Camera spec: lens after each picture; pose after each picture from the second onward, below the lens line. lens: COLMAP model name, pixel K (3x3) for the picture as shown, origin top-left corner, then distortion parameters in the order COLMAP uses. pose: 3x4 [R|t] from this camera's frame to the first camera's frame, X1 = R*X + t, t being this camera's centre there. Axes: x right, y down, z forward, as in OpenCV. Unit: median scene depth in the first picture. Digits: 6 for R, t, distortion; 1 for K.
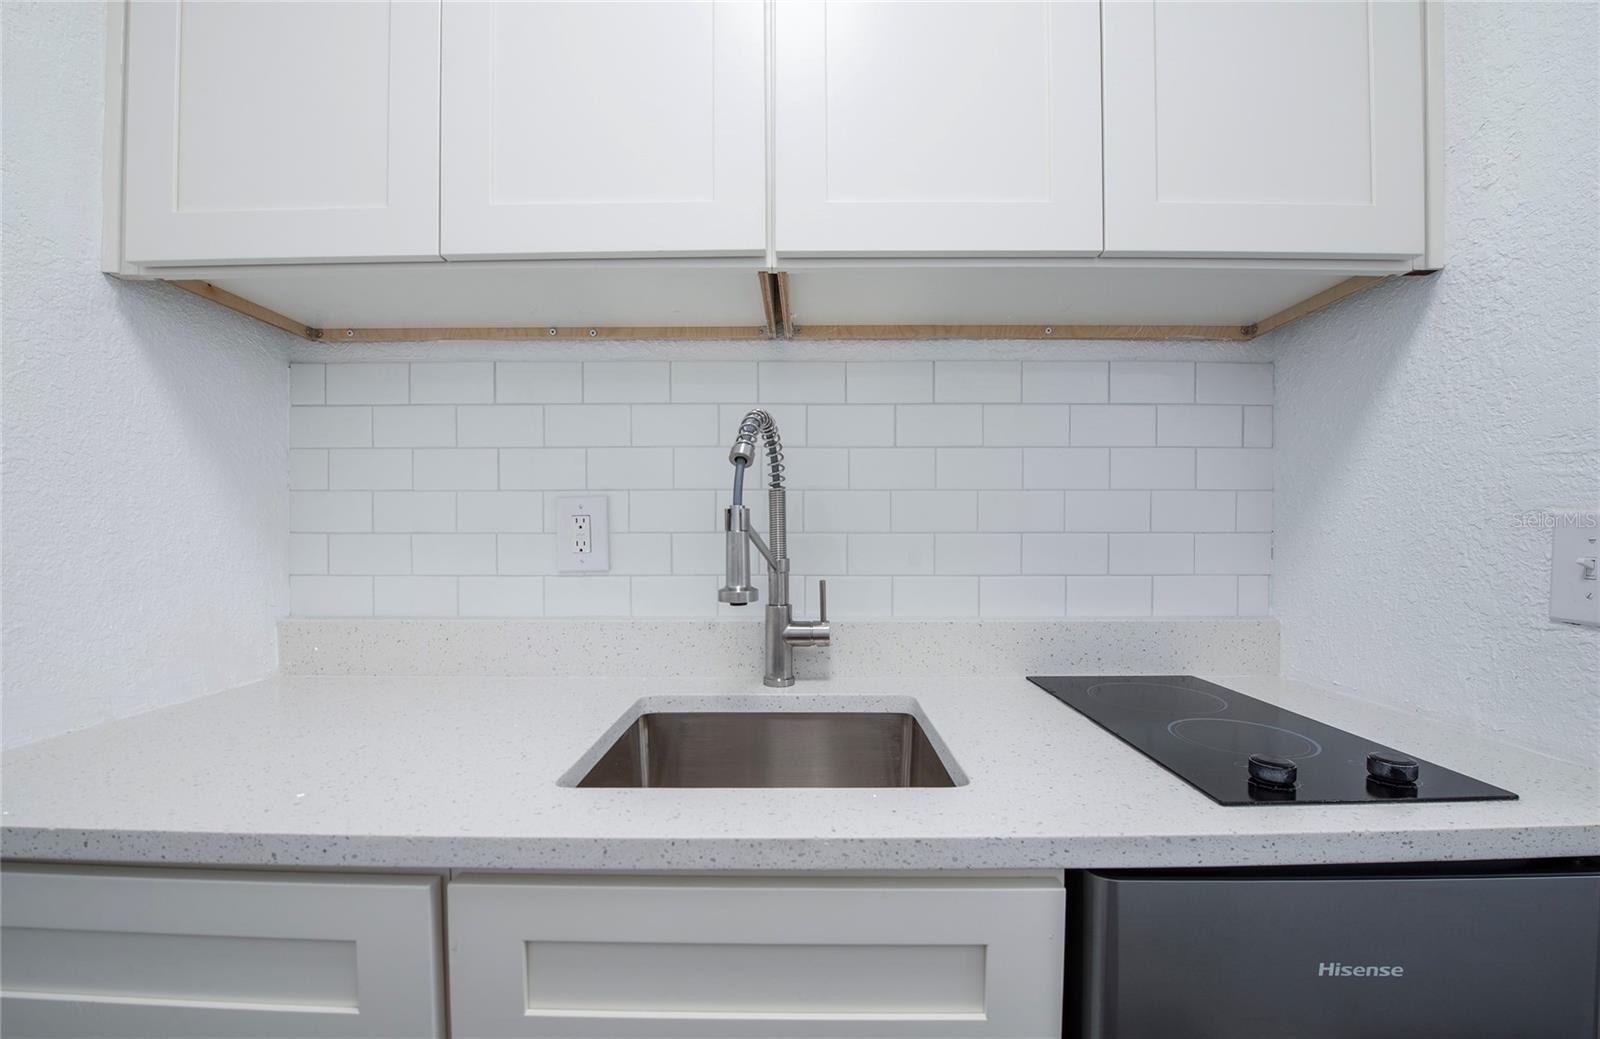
lens RADIAL K [[647.6, 0, 796.4], [0, 647.6, 549.9], [0, 0, 1]] dist [-0.026147, -0.000052]
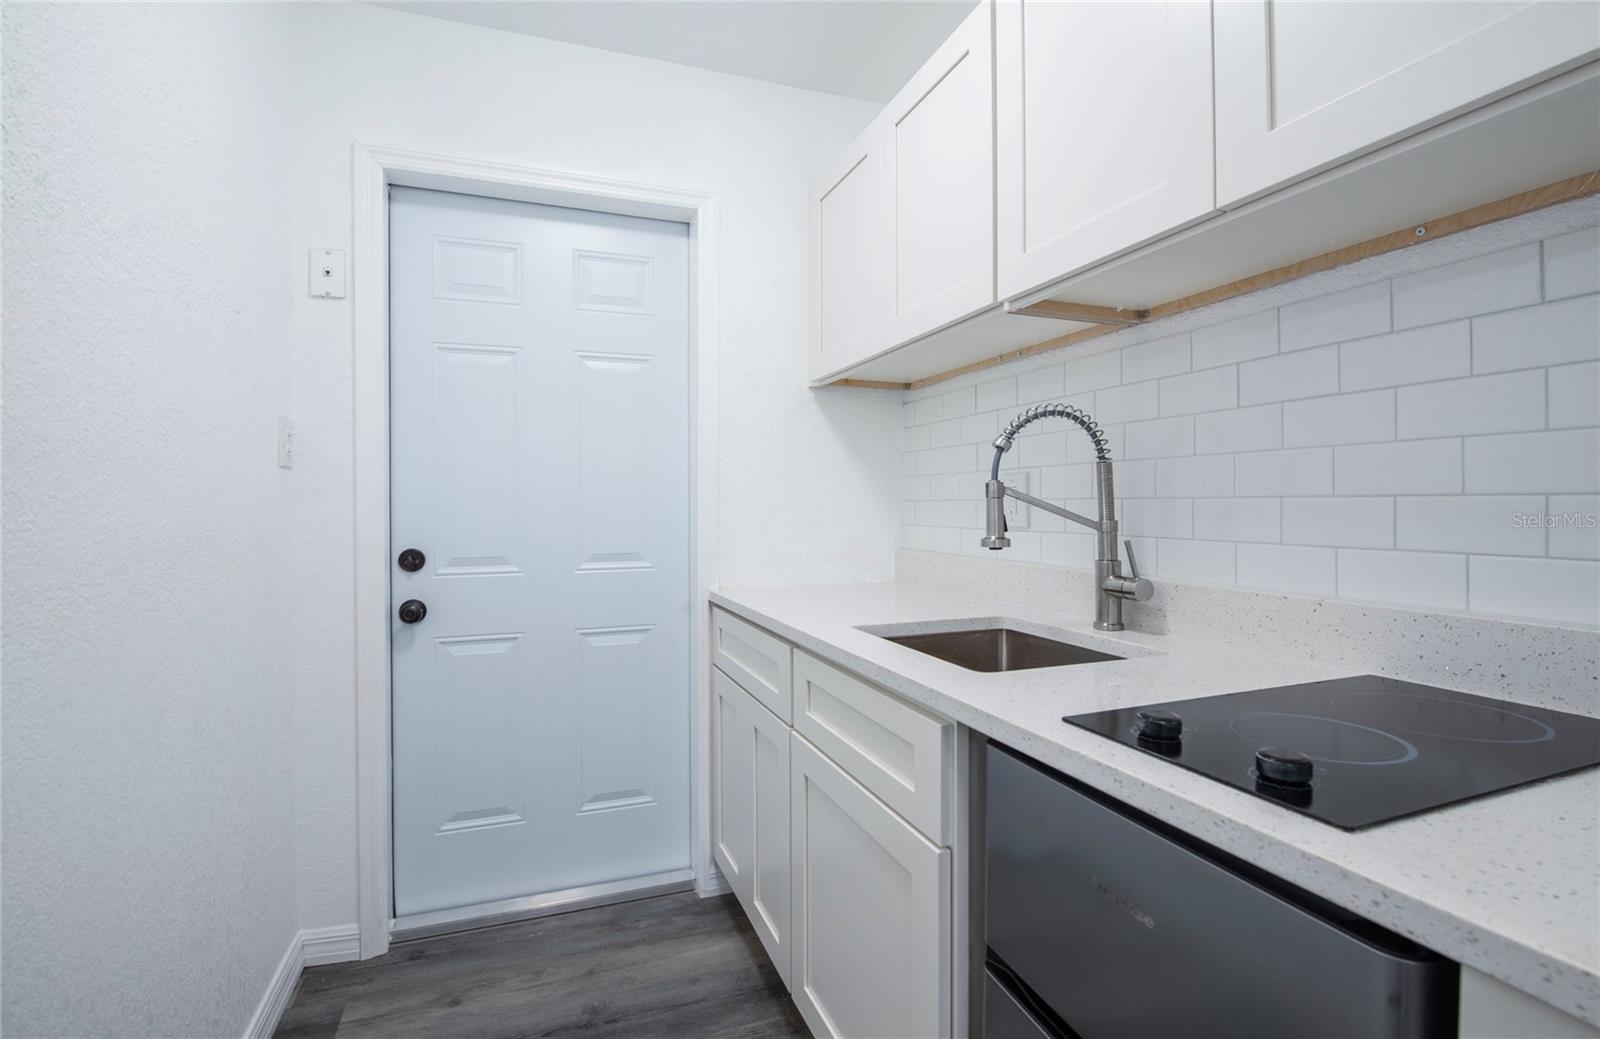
lens RADIAL K [[720.2, 0, 795.8], [0, 720.2, 499.6], [0, 0, 1]] dist [-0.000418, -0.000213]
pose [[0.365322, -0.006441, -0.930859, 1.247728], [-0.013930, 0.999826, -0.012385, -0.001445], [0.930777, 0.017491, 0.365168, 0.003590]]
